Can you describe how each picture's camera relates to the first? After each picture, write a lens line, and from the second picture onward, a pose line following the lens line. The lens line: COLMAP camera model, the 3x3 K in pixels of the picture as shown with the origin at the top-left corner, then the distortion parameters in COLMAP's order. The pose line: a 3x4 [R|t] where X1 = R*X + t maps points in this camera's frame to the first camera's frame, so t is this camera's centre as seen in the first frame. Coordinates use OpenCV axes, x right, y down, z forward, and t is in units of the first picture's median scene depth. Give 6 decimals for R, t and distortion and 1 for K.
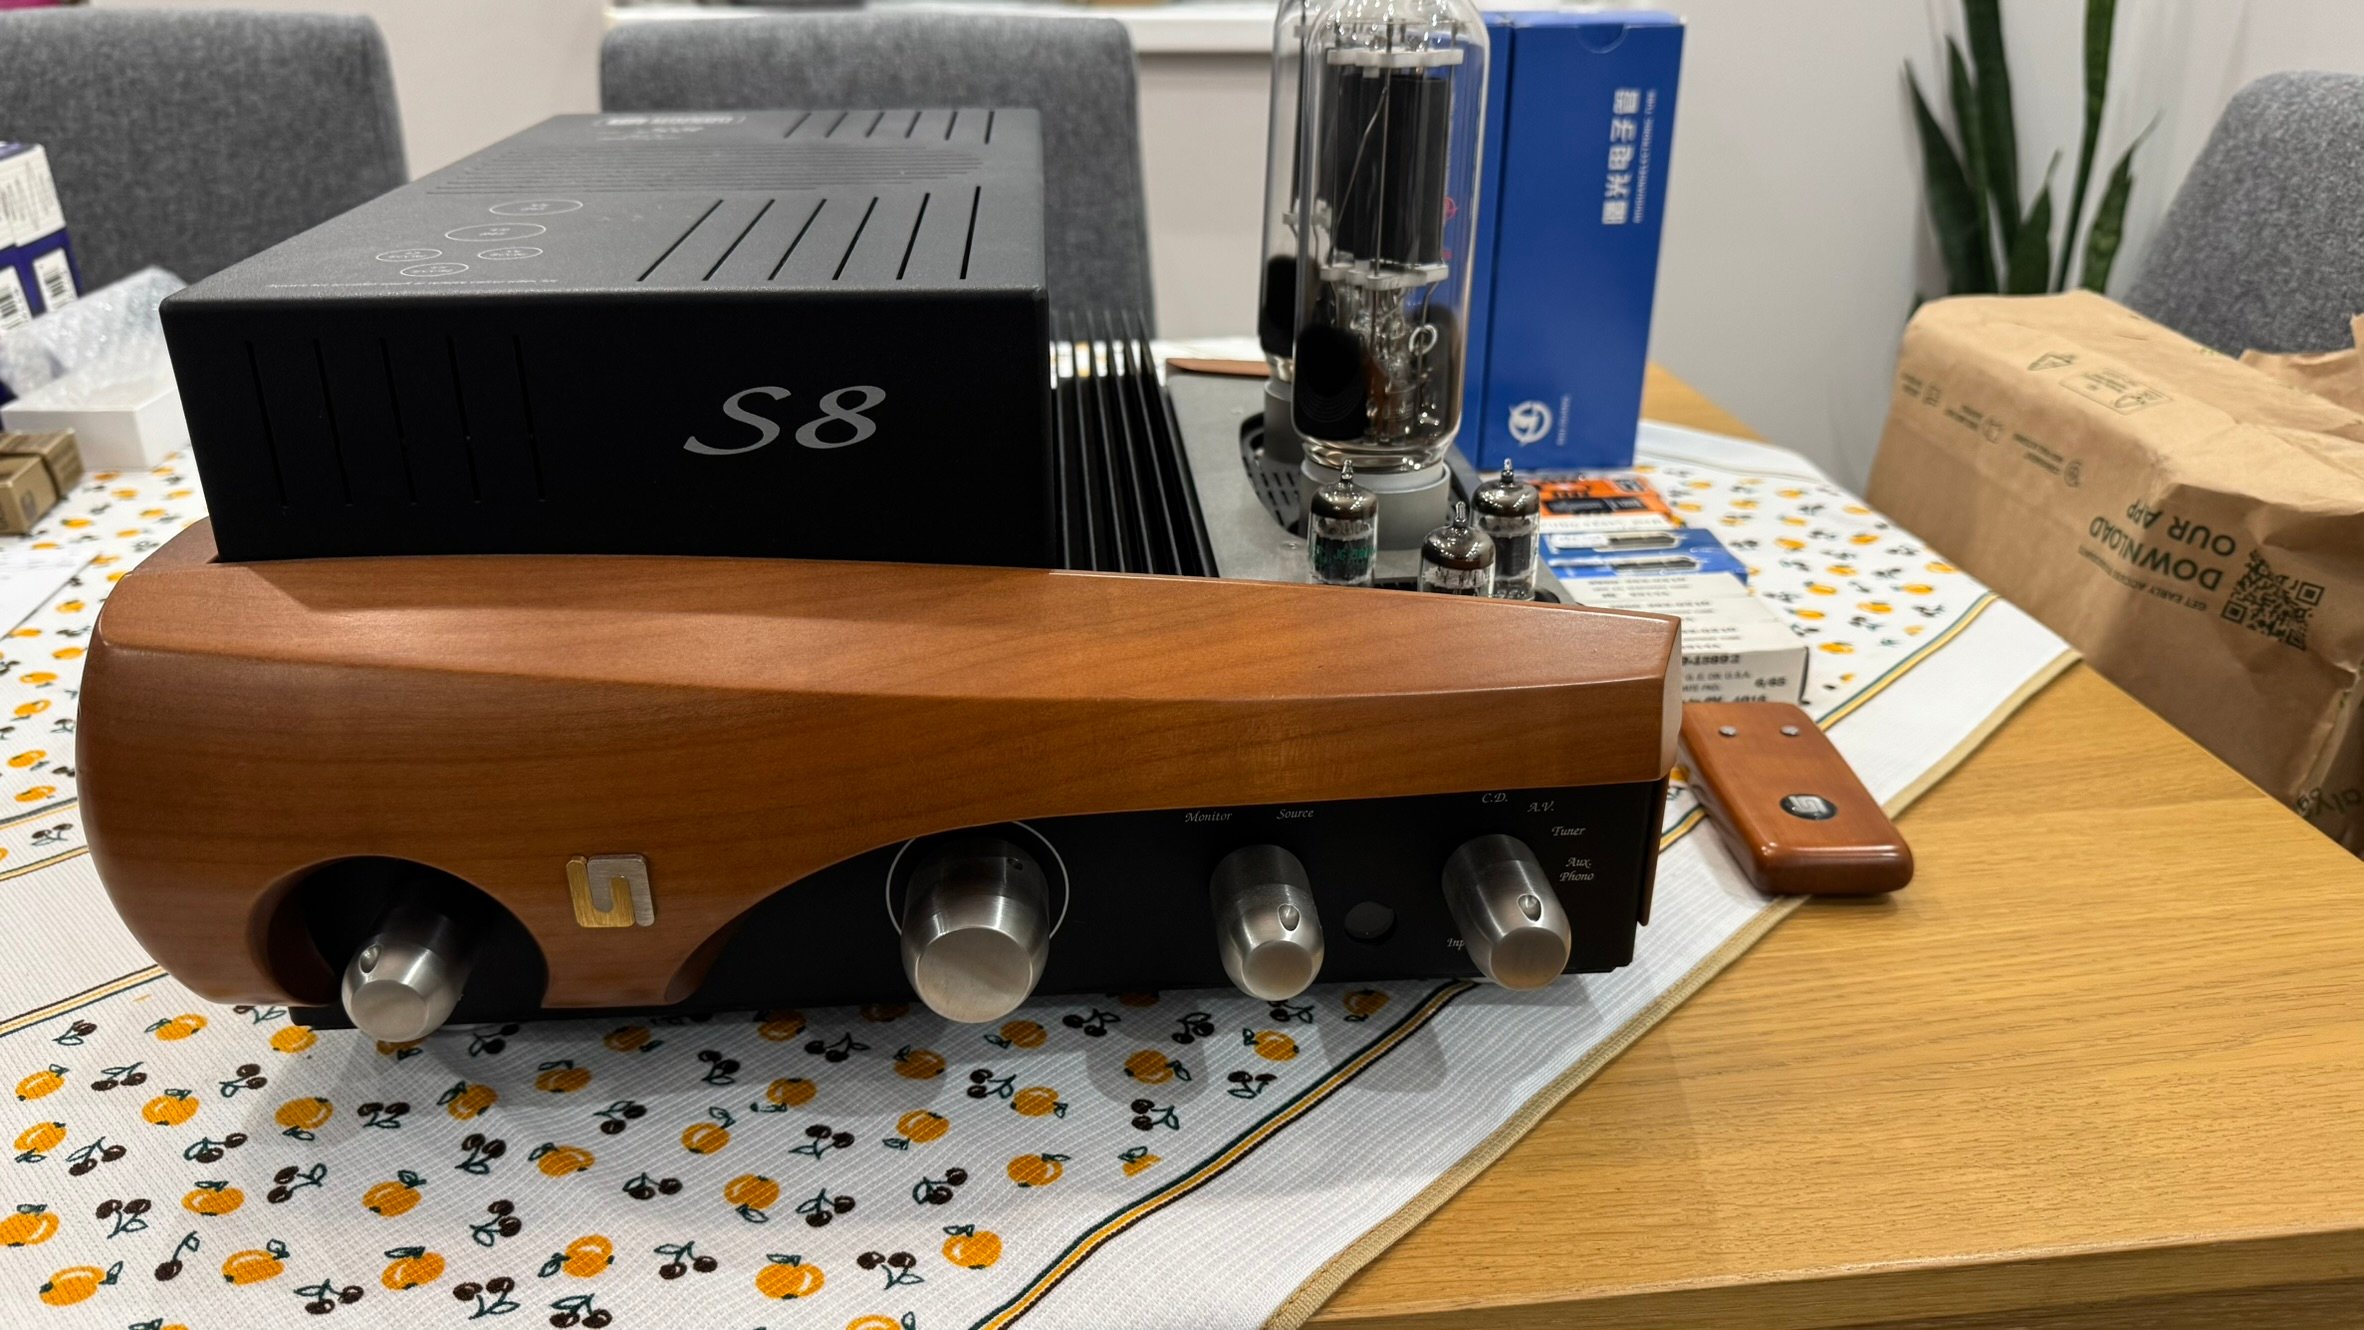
lens RADIAL K [[1737.2, 0, 1180.1], [0, 1737.2, 650.2], [0, 0, 1]] dist [0.065477, -0.123996]
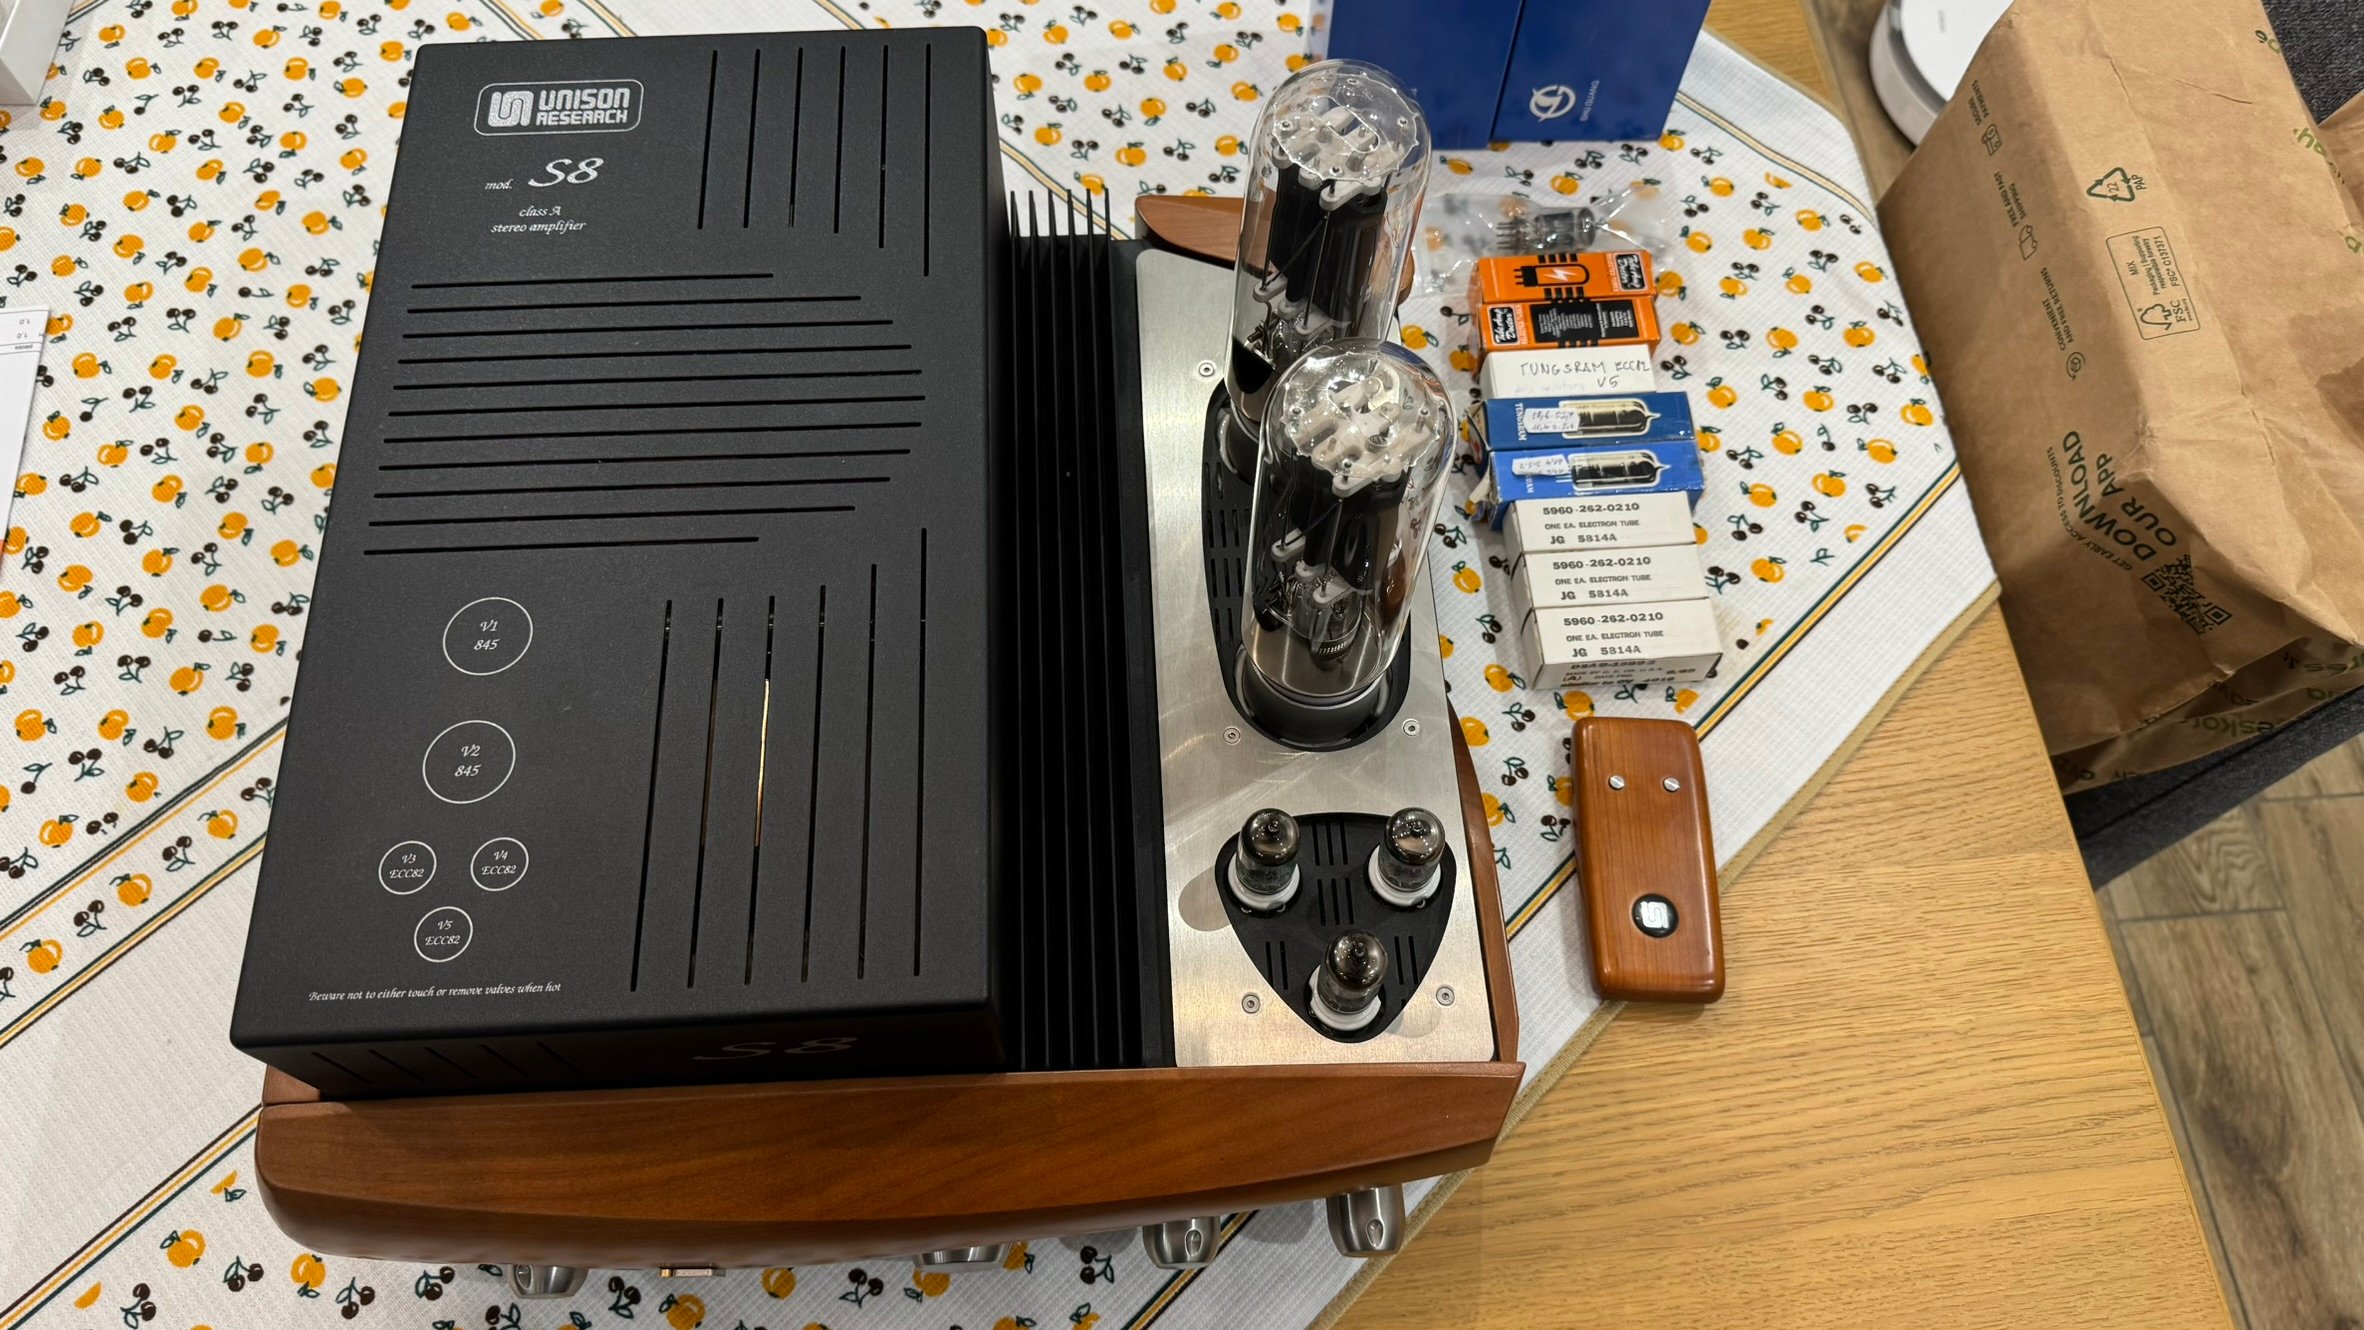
lens RADIAL K [[1737.2, 0, 1180.1], [0, 1737.2, 650.2], [0, 0, 1]] dist [0.065477, -0.123996]
pose [[0.999477, 0.032289, -0.001494, 0.035020], [-0.023814, 0.766808, 0.641434, -0.928301], [0.021857, -0.641064, 0.767176, 0.224060]]
